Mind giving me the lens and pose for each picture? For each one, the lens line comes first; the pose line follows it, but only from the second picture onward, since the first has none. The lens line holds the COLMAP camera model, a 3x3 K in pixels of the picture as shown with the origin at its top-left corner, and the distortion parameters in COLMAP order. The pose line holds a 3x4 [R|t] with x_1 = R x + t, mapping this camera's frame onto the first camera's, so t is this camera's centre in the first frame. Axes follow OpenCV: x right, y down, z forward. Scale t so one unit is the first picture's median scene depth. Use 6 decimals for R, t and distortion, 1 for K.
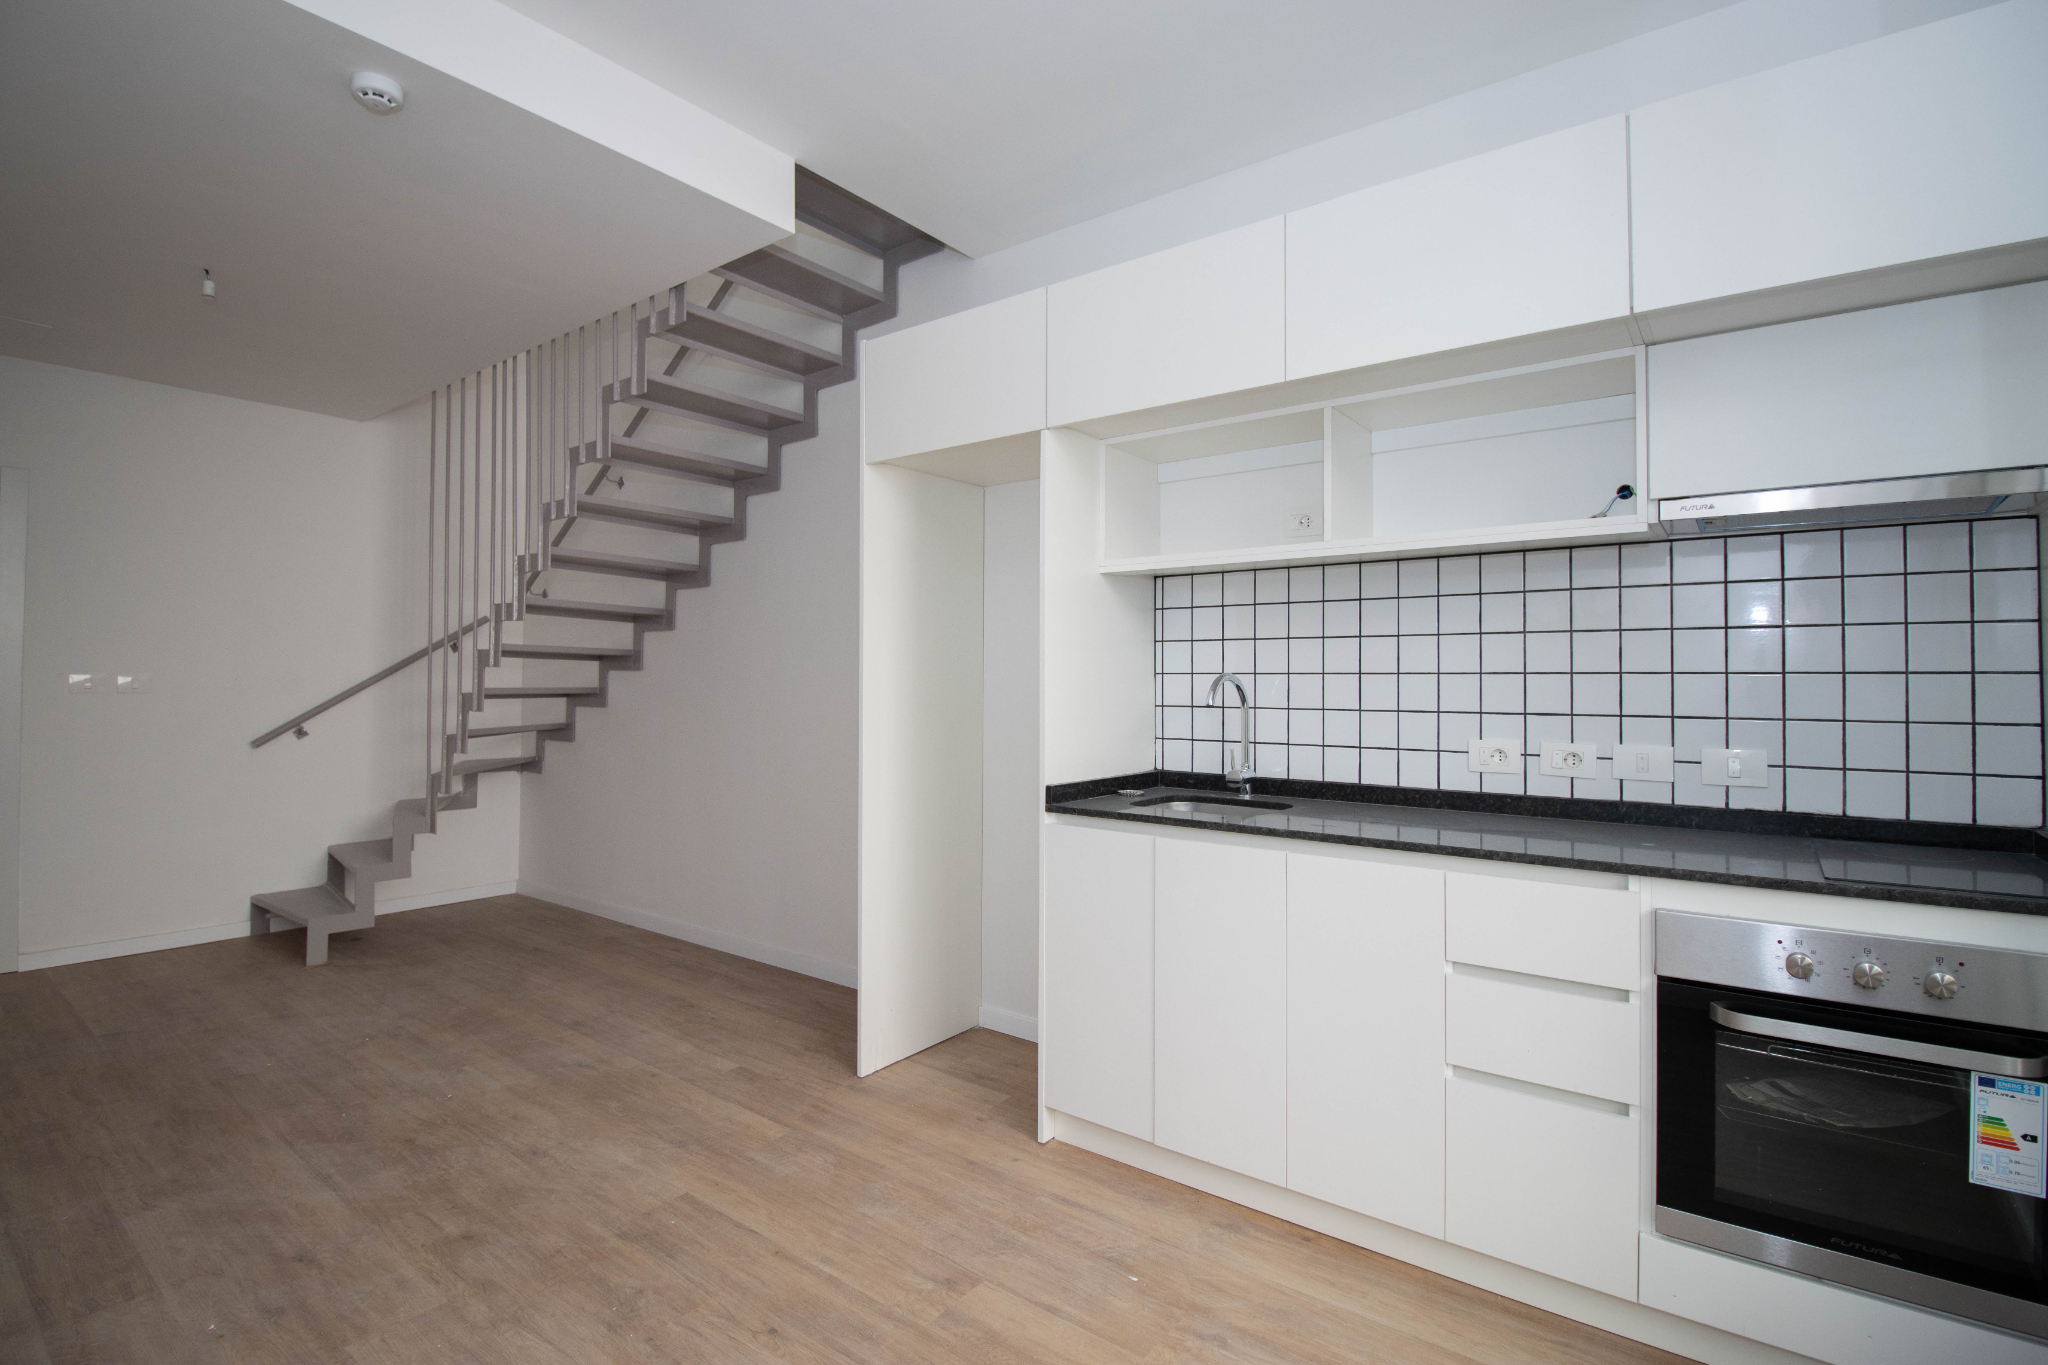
lens RADIAL K [[960.7, 0, 1014.5], [0, 960.7, 661.9], [0, 0, 1]] dist [-0.001623, -0.012162]
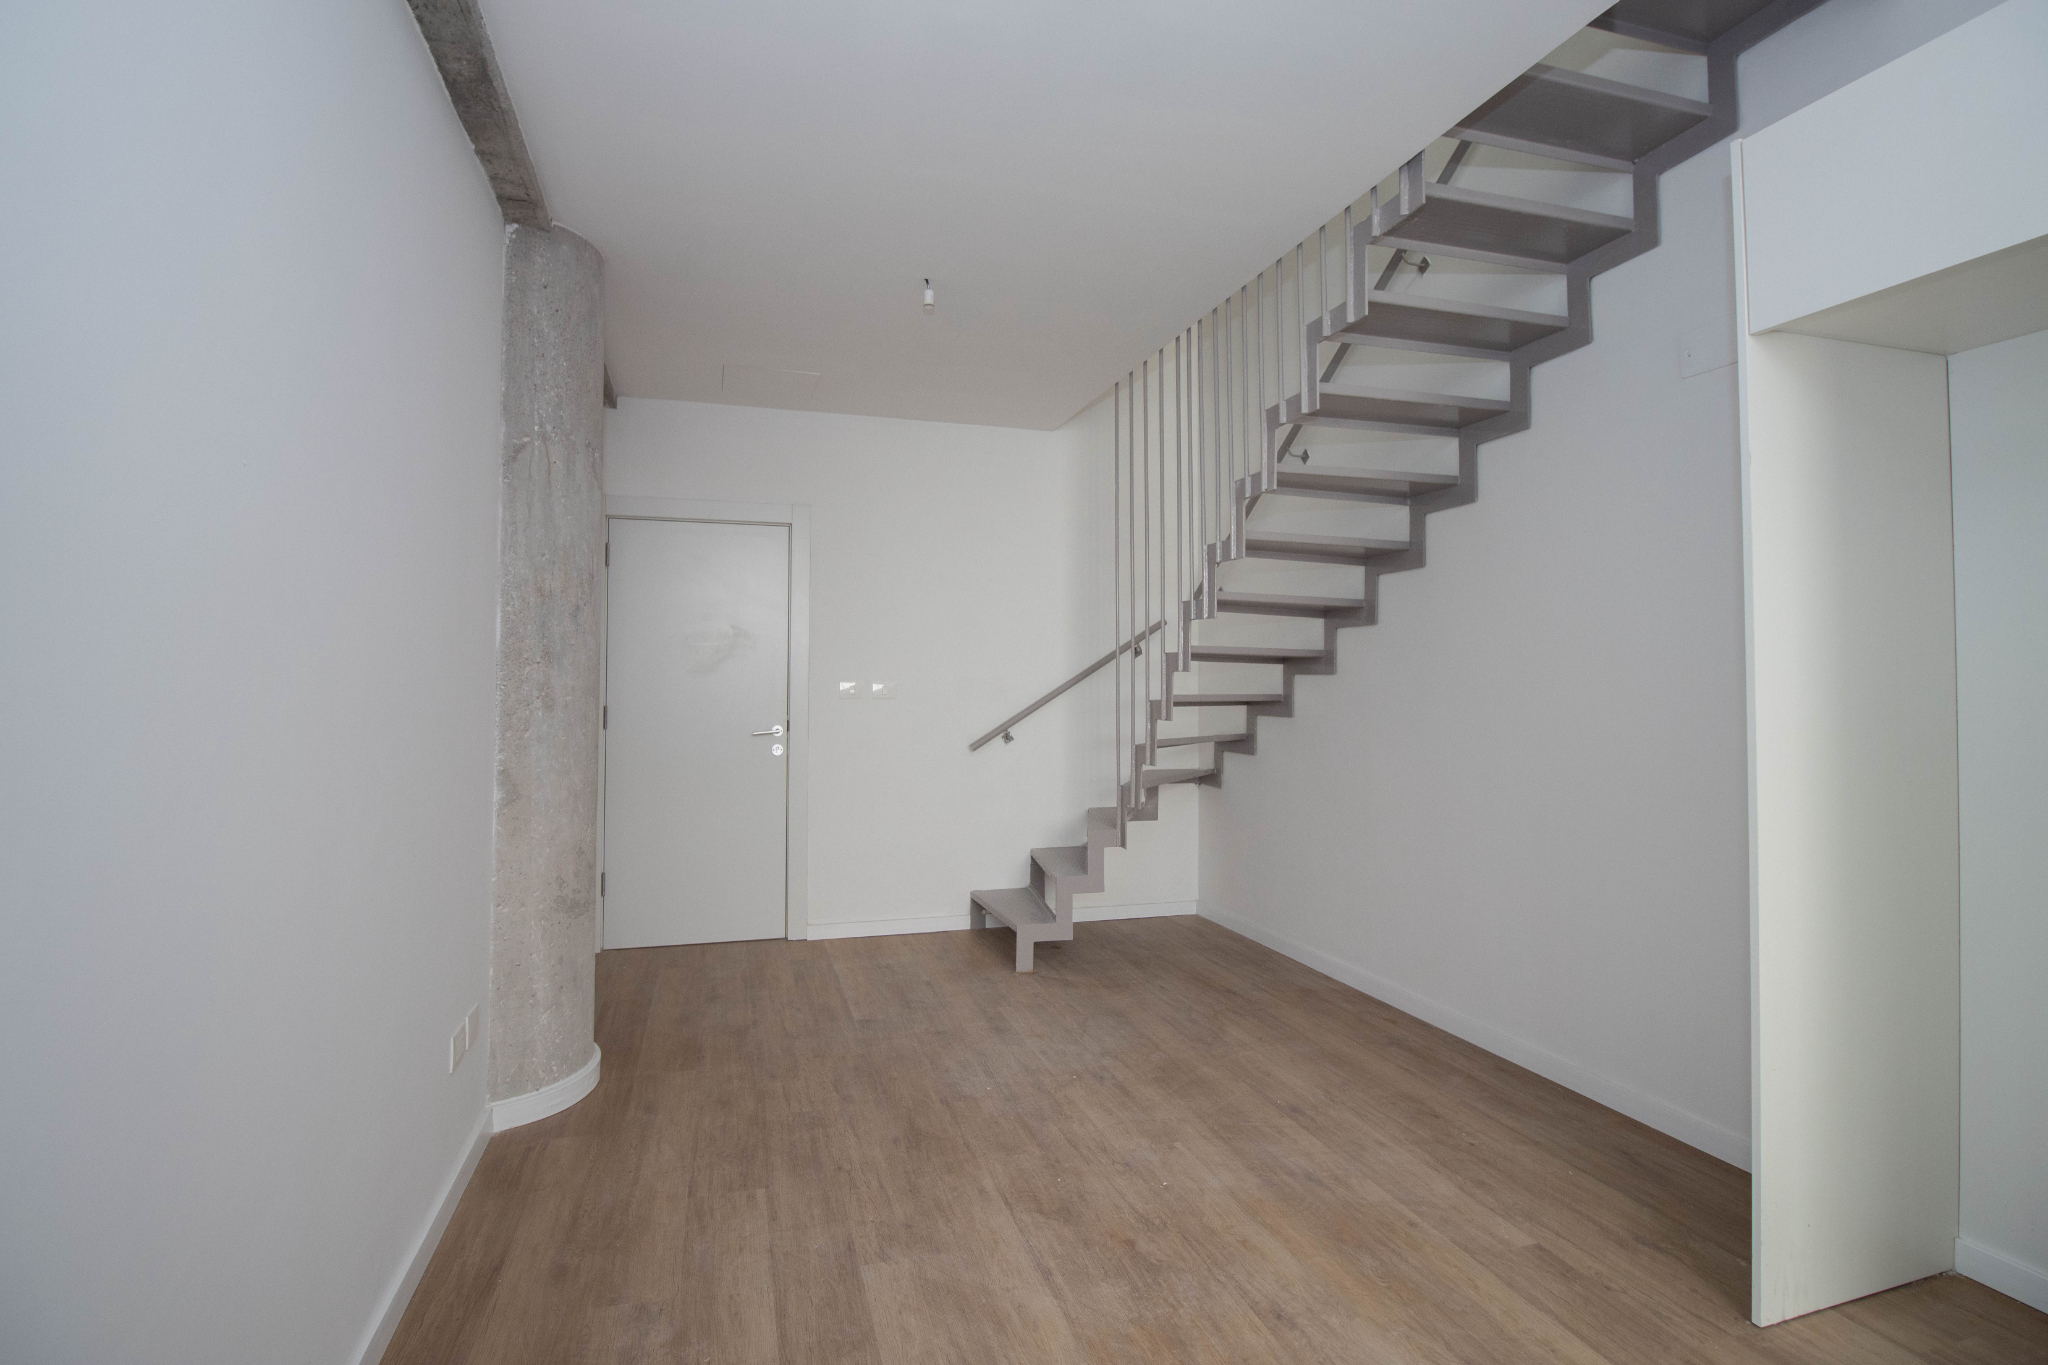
lens RADIAL K [[993.1, 0, 1015.6], [0, 993.1, 660.2], [0, 0, 1]] dist [-0.001122, -0.012192]
pose [[0.811068, -0.018199, -0.584669, -0.188232], [0.013875, 0.999833, -0.011875, 0.005579], [0.584787, 0.001519, 0.811185, 0.228473]]
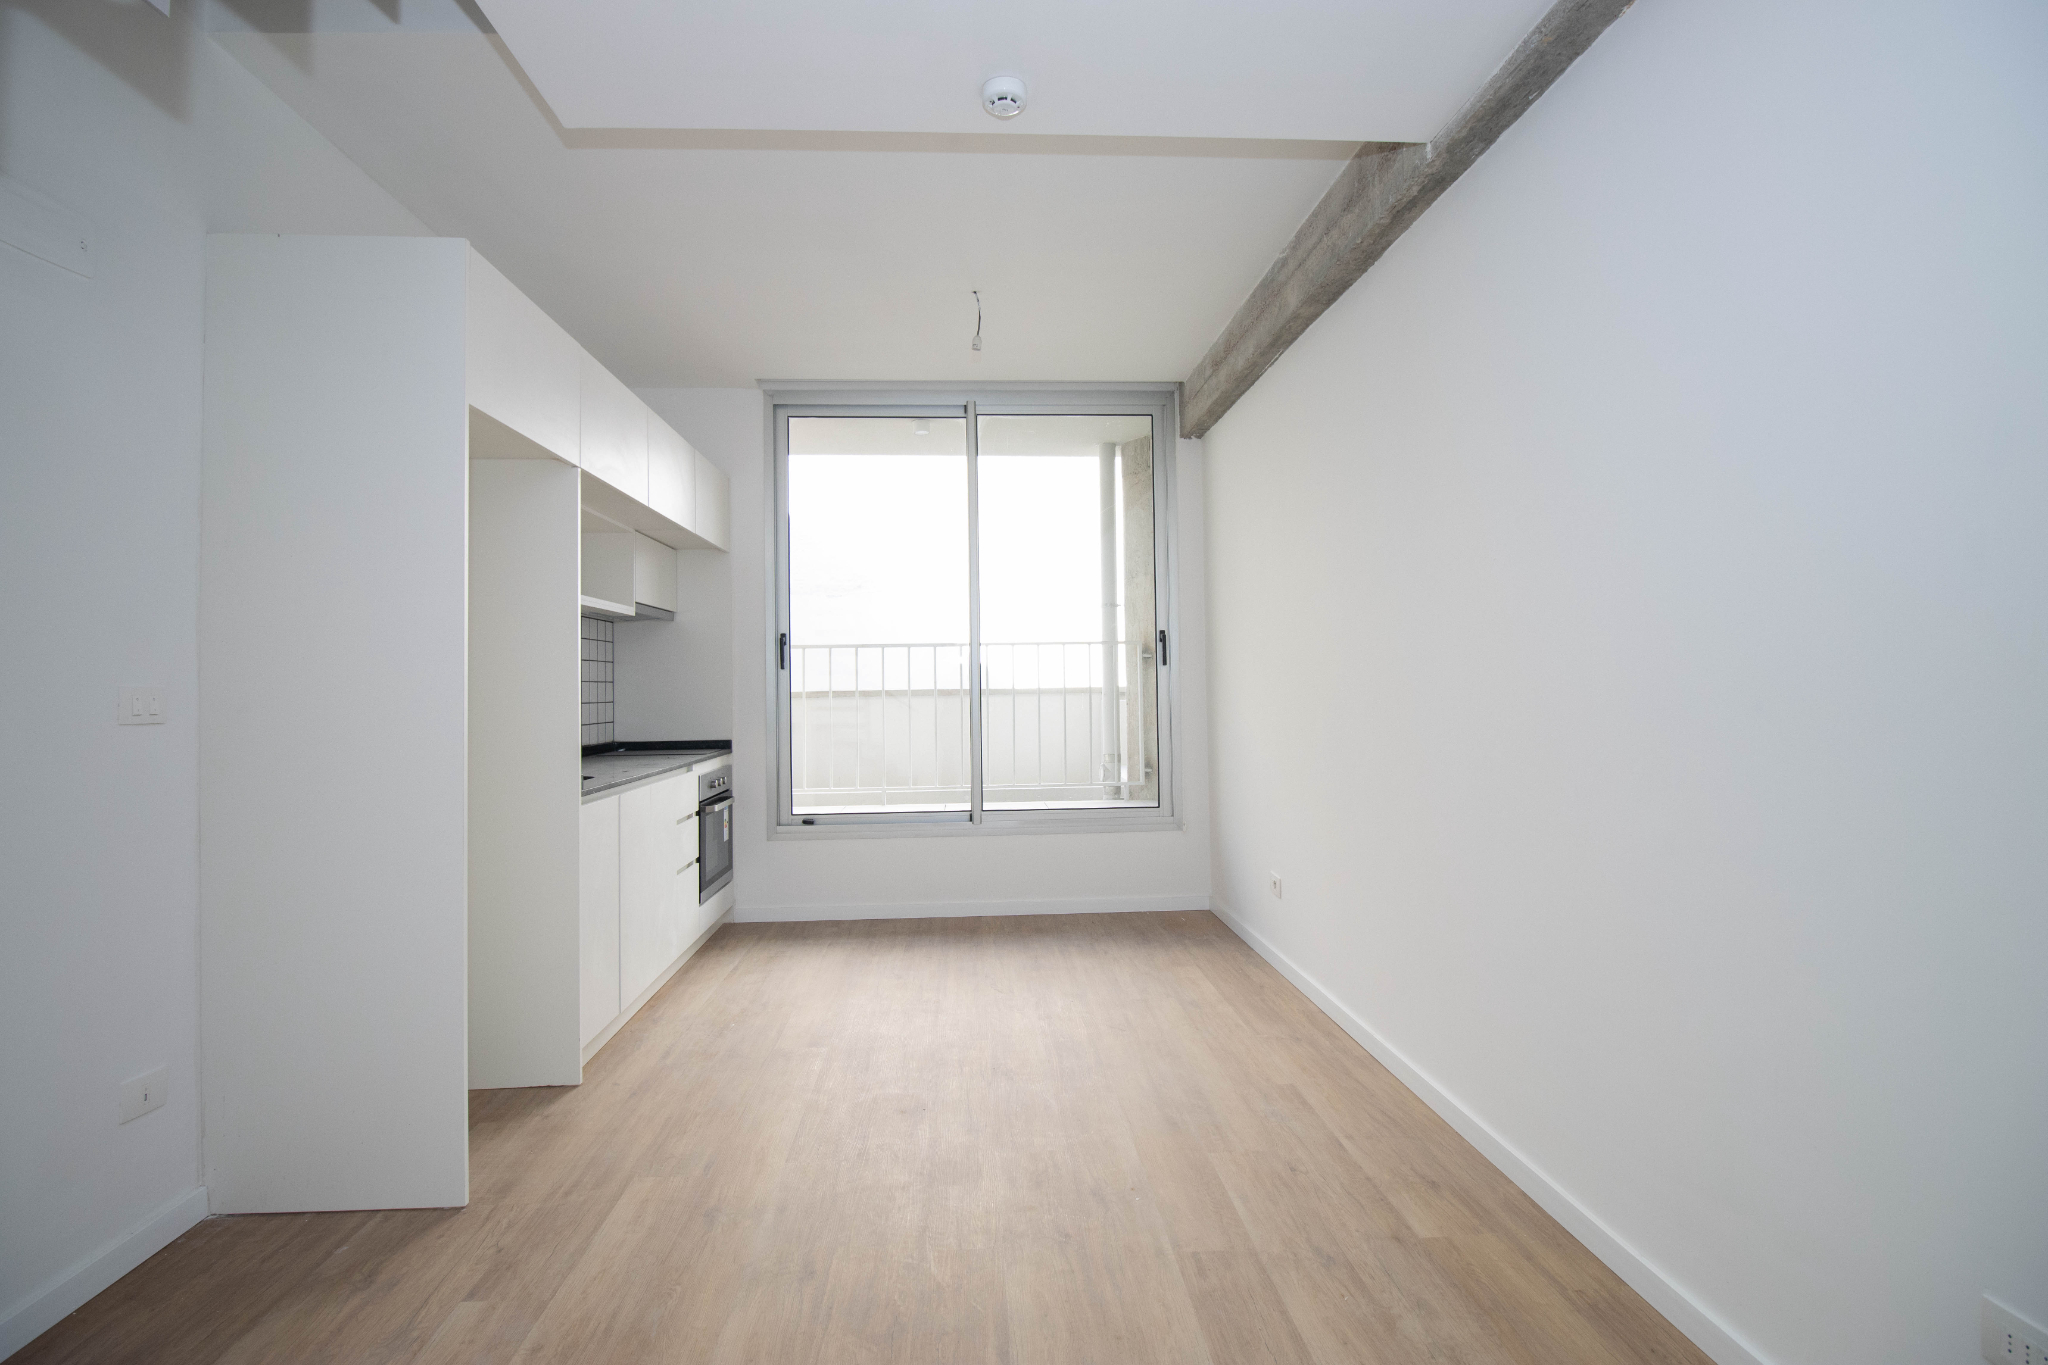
lens RADIAL K [[965.6, 0, 1014.2], [0, 965.6, 661.0], [0, 0, 1]] dist [-0.001253, -0.012316]
pose [[-0.656708, 0.022228, 0.753817, -1.124544], [-0.006169, 0.999374, -0.034844, 0.027401], [-0.754120, -0.027533, -0.656160, 1.291940]]
